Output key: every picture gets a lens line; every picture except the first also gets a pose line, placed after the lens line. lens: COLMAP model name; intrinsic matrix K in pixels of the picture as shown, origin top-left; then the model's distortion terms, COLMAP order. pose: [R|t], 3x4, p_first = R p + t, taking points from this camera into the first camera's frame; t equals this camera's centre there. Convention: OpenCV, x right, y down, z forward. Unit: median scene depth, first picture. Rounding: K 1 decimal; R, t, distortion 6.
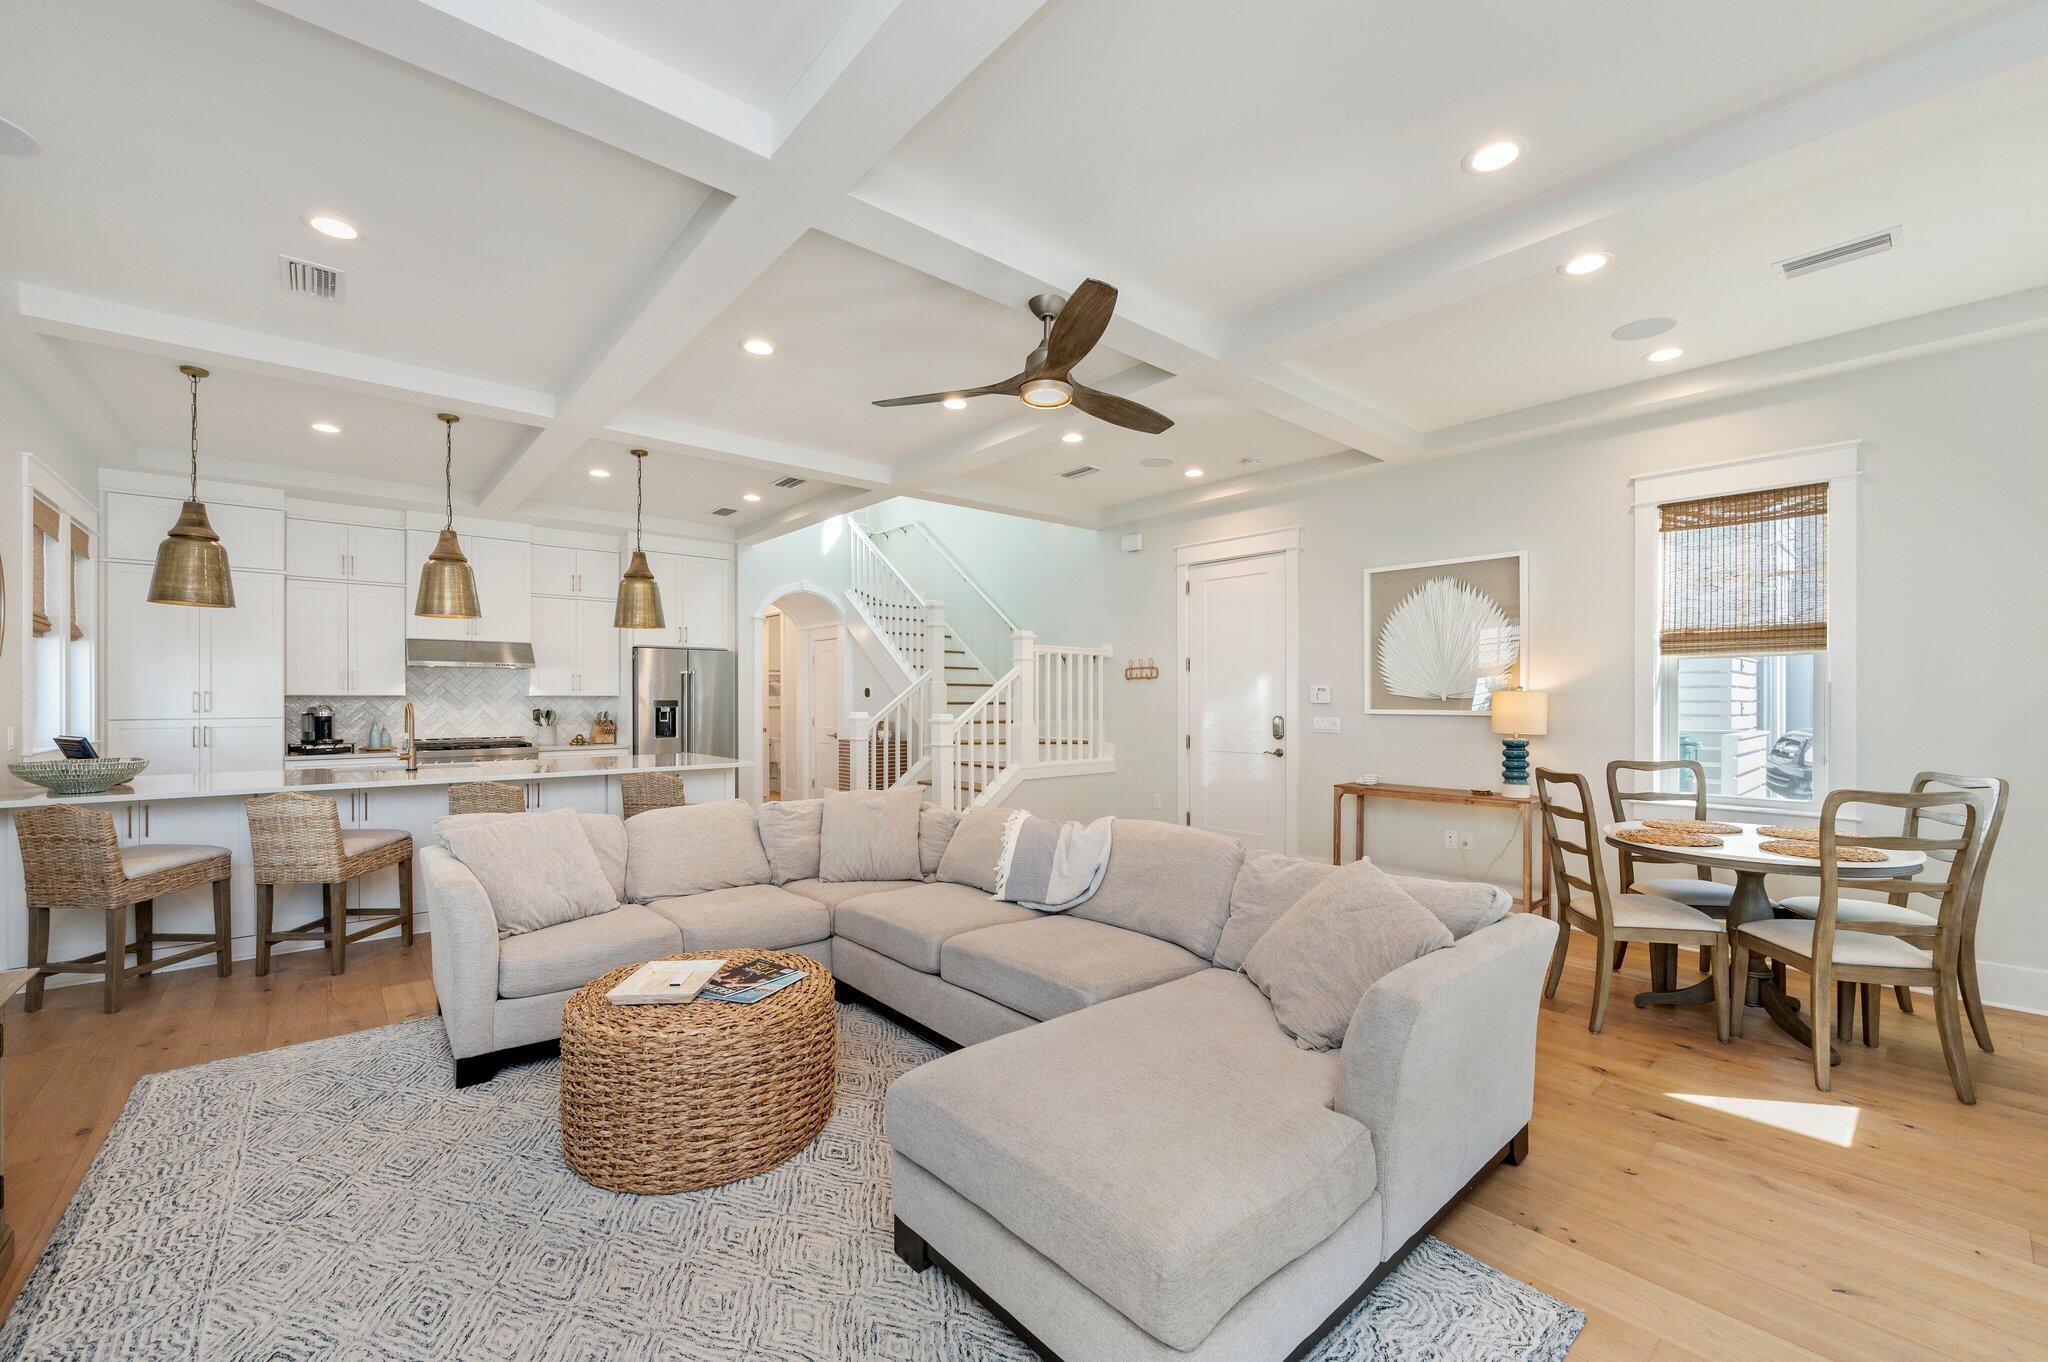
lens RADIAL K [[831.5, 0, 1144.4], [0, 831.5, 696.9], [0, 0, 1]] dist [-0.009378, 0.000345]
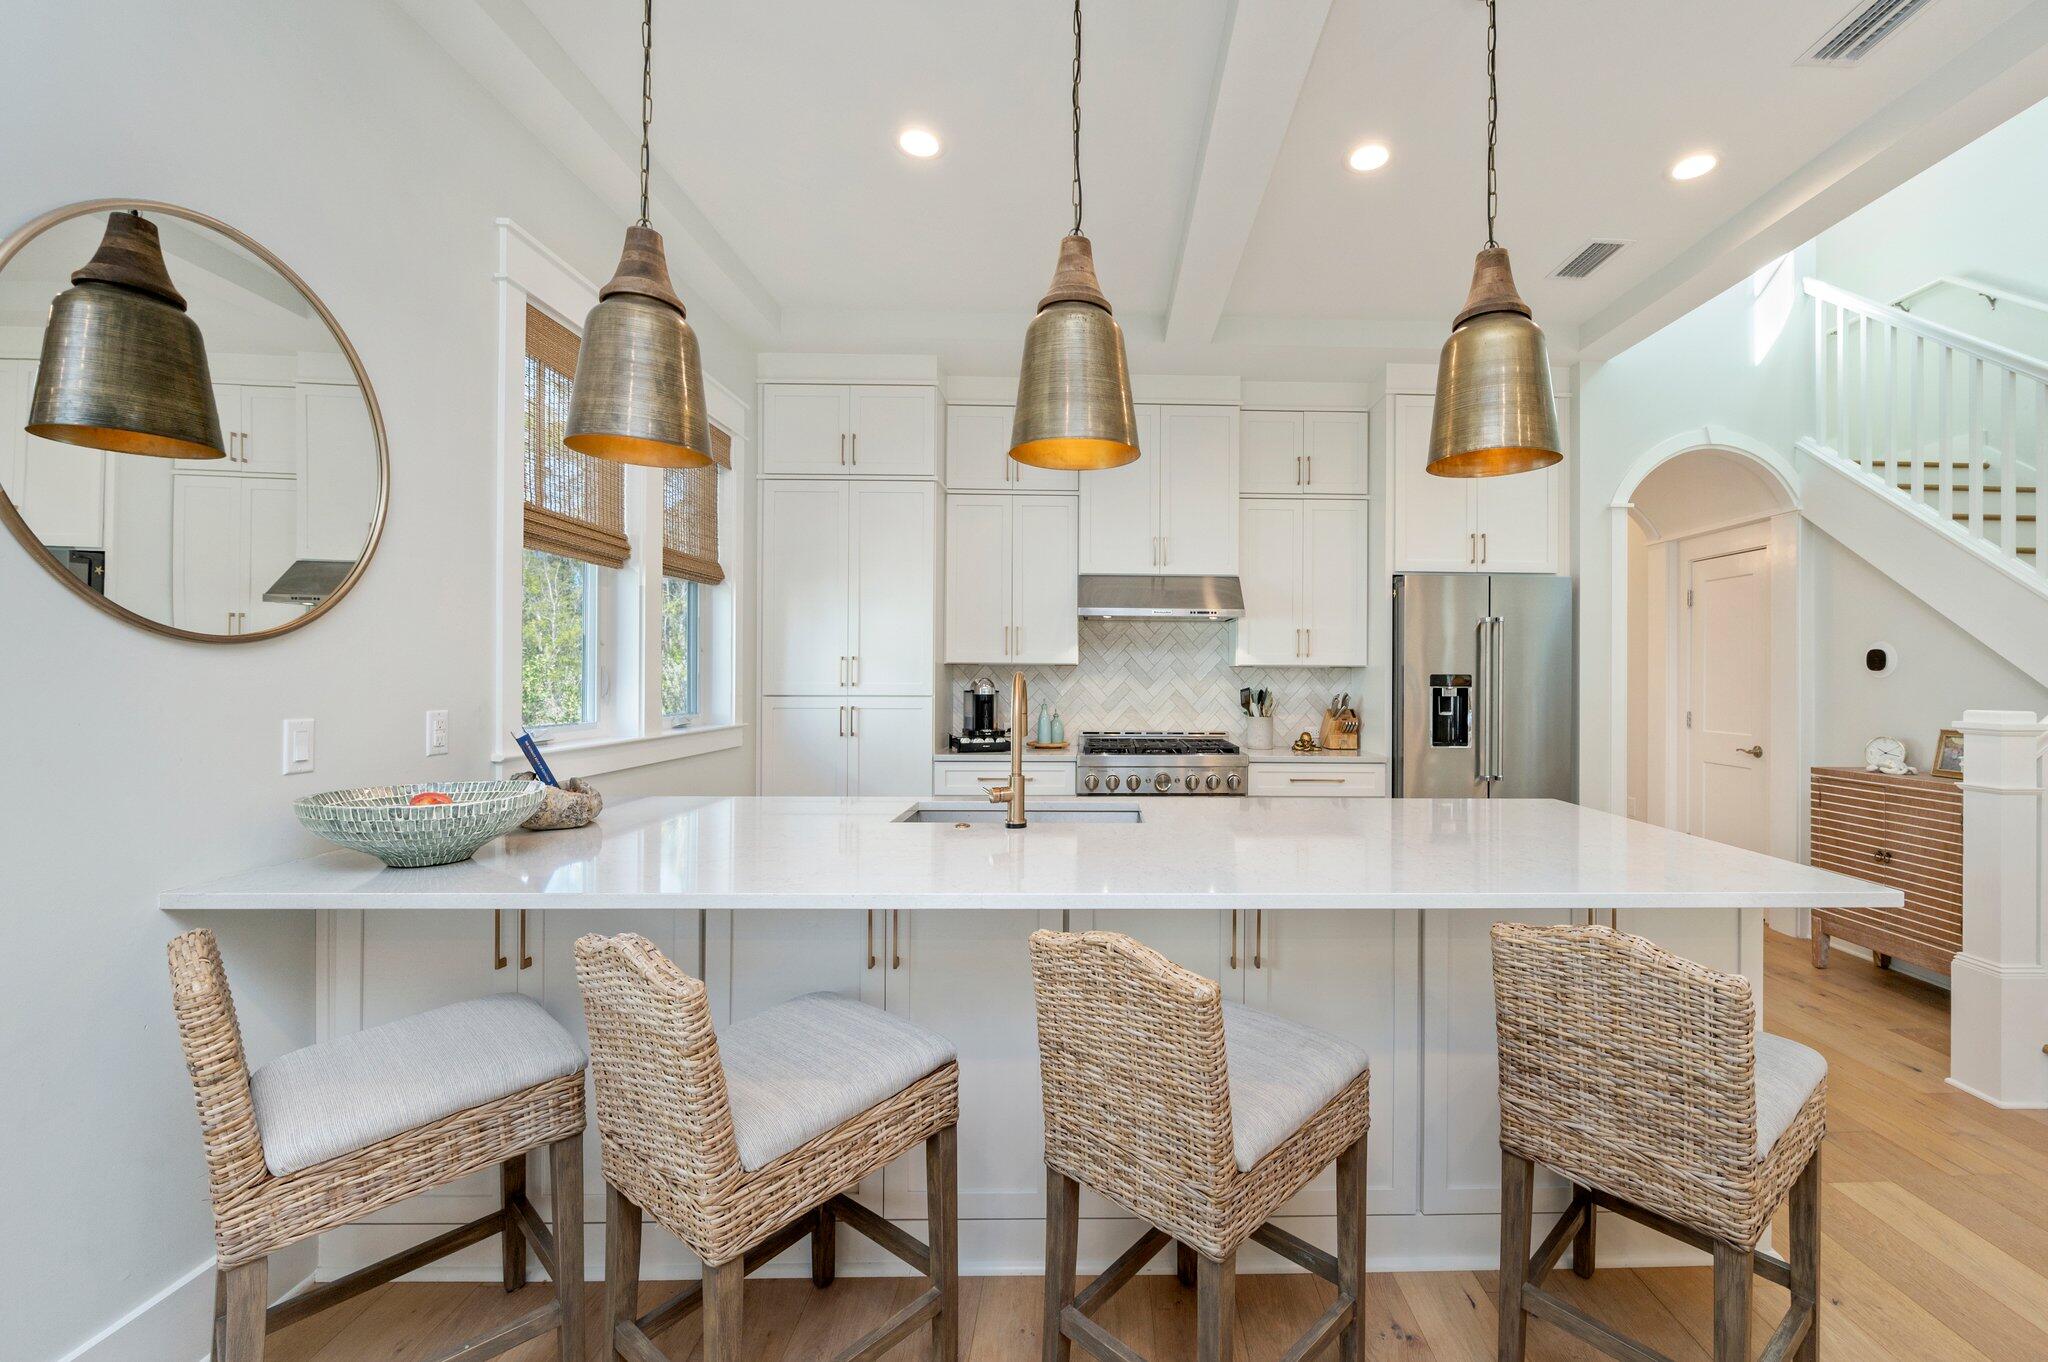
lens RADIAL K [[920.7, 0, 1122.0], [0, 920.7, 672.2], [0, 0, 1]] dist [-0.003211, -0.000223]
pose [[0.724467, 0.003054, -0.689303, -0.356021], [-0.006373, 0.999977, -0.002268, 0.005681], [0.689280, 0.006036, 0.724470, 0.476847]]
